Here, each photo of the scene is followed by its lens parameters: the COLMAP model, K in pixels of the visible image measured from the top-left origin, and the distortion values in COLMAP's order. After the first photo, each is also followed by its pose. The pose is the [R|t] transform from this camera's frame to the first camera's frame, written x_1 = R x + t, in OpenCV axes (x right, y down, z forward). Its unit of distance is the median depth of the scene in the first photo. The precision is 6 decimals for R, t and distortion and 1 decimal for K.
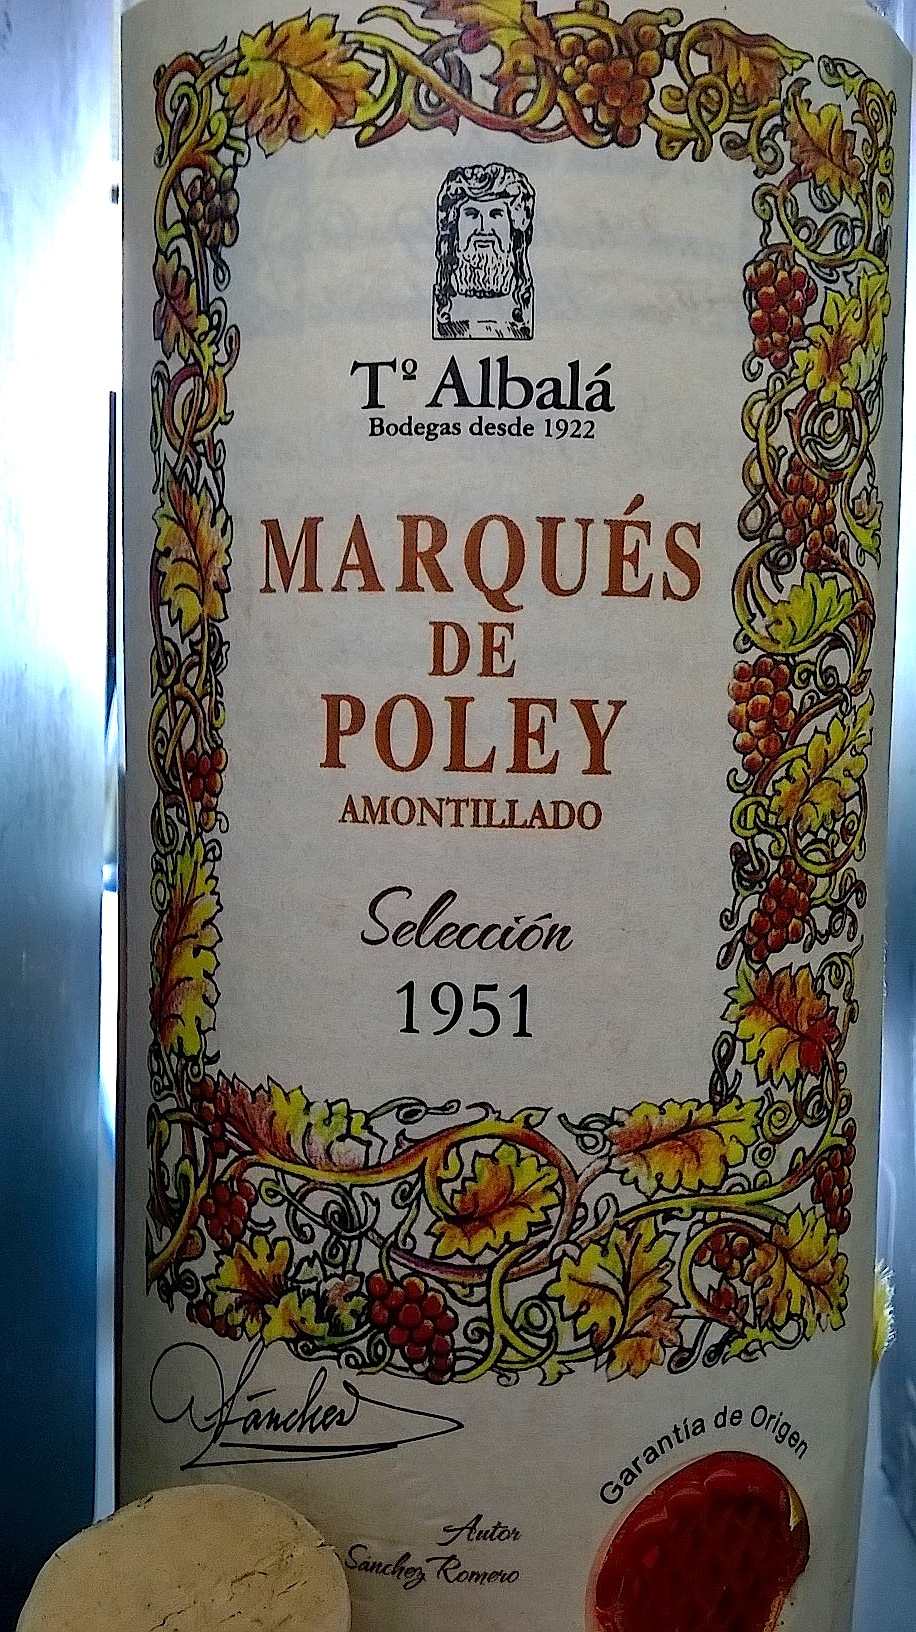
lens RADIAL K [[1444.4, 0, 437.7], [0, 1444.4, 826.5], [0, 0, 1]] dist [0.112924, -0.353307]
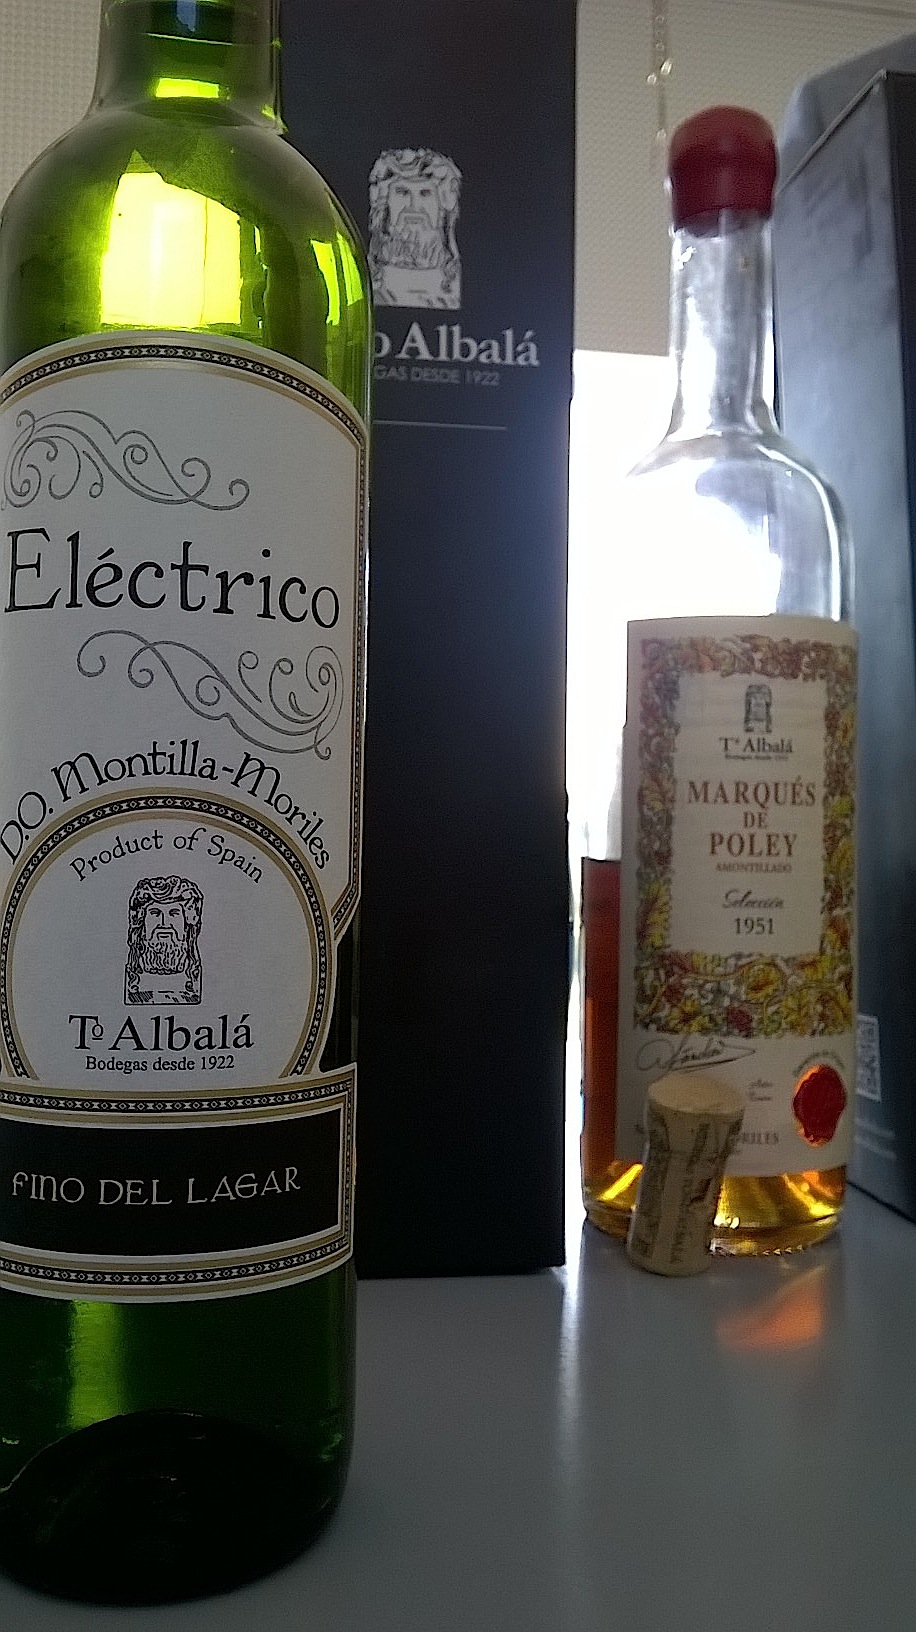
lens RADIAL K [[1444.4, 0, 437.7], [0, 1444.4, 826.5], [0, 0, 1]] dist [0.112924, -0.353307]
pose [[0.983337, -0.003672, 0.181753, -1.289764], [0.016342, 0.997534, -0.068261, 0.111027], [-0.181054, 0.070094, 0.980972, -2.153019]]
